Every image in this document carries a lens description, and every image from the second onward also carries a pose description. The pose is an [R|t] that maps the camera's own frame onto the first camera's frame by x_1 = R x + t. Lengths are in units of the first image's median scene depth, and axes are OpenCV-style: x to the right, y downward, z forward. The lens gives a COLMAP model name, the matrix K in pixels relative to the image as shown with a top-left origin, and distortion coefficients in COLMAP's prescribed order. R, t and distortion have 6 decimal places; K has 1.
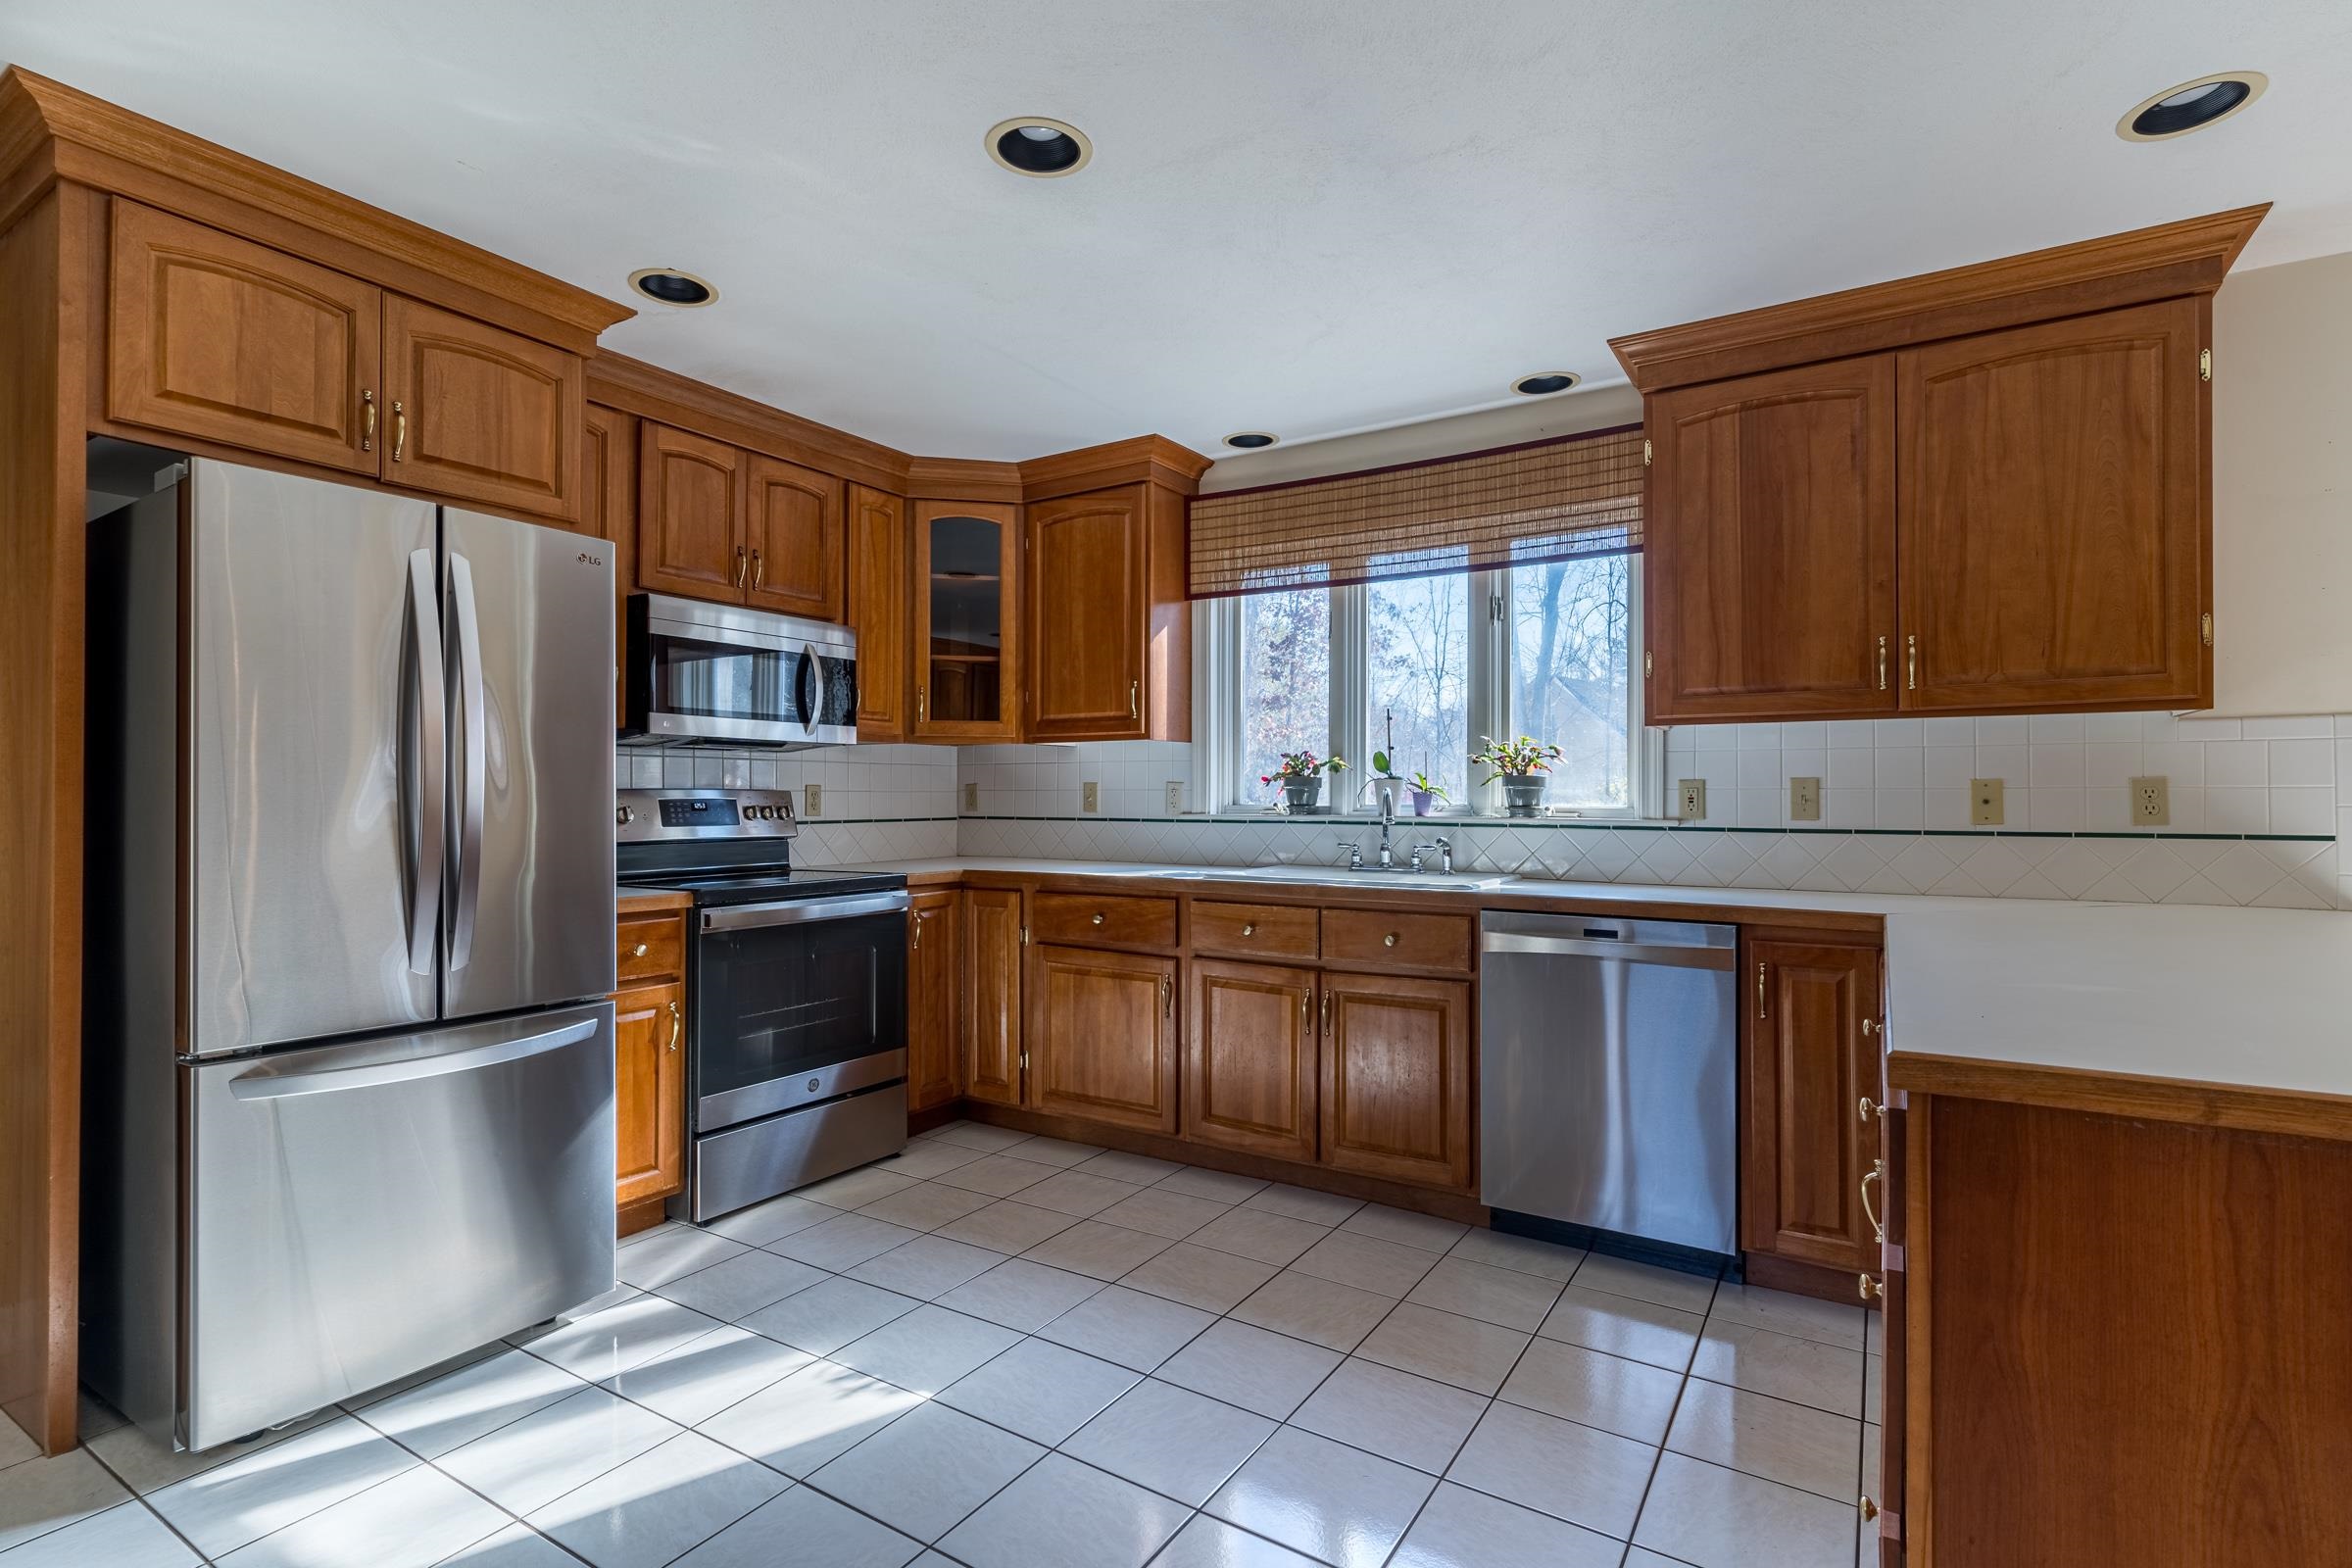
lens RADIAL K [[1121.2, 0, 1169.3], [0, 1121.2, 776.9], [0, 0, 1]] dist [0.005629, -0.000390]
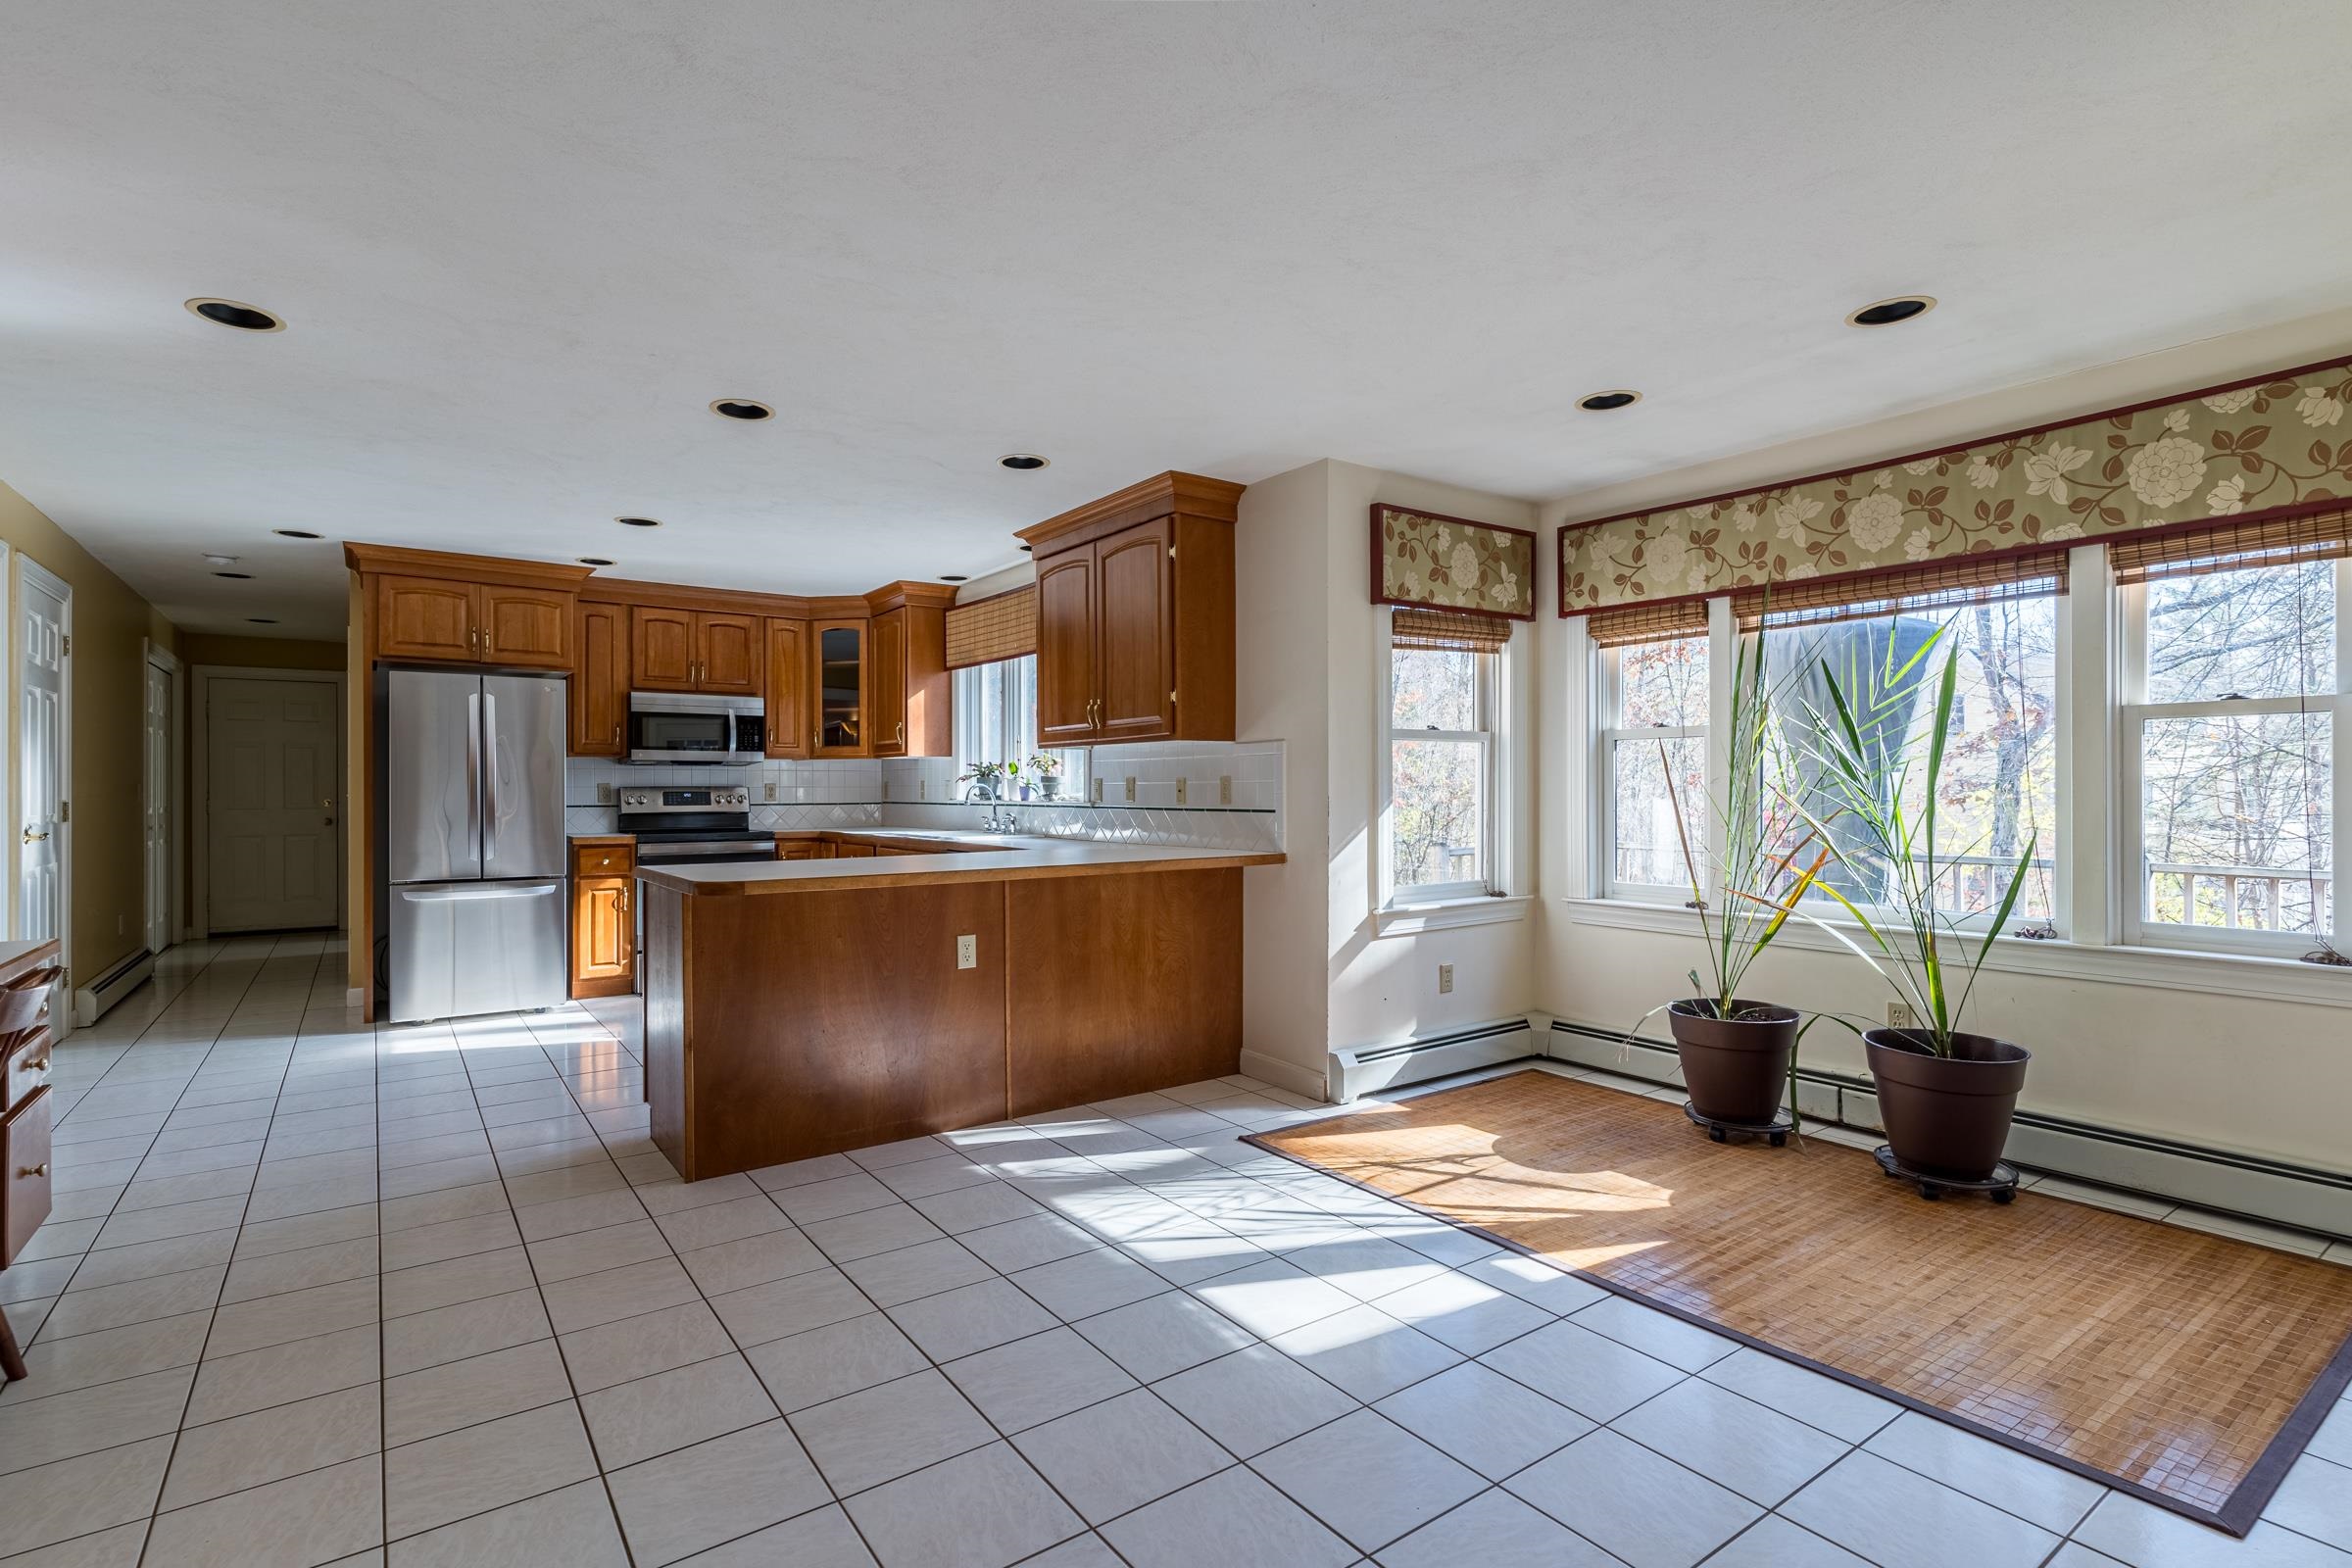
lens RADIAL K [[1121.2, 0, 1169.7], [0, 1121.2, 771.9], [0, 0, 1]] dist [0.005629, -0.000390]
pose [[0.923821, -0.009378, -0.382709, 1.117038], [0.010130, 0.999949, -0.000053, -0.005698], [0.382690, -0.003828, 0.923869, -0.475488]]
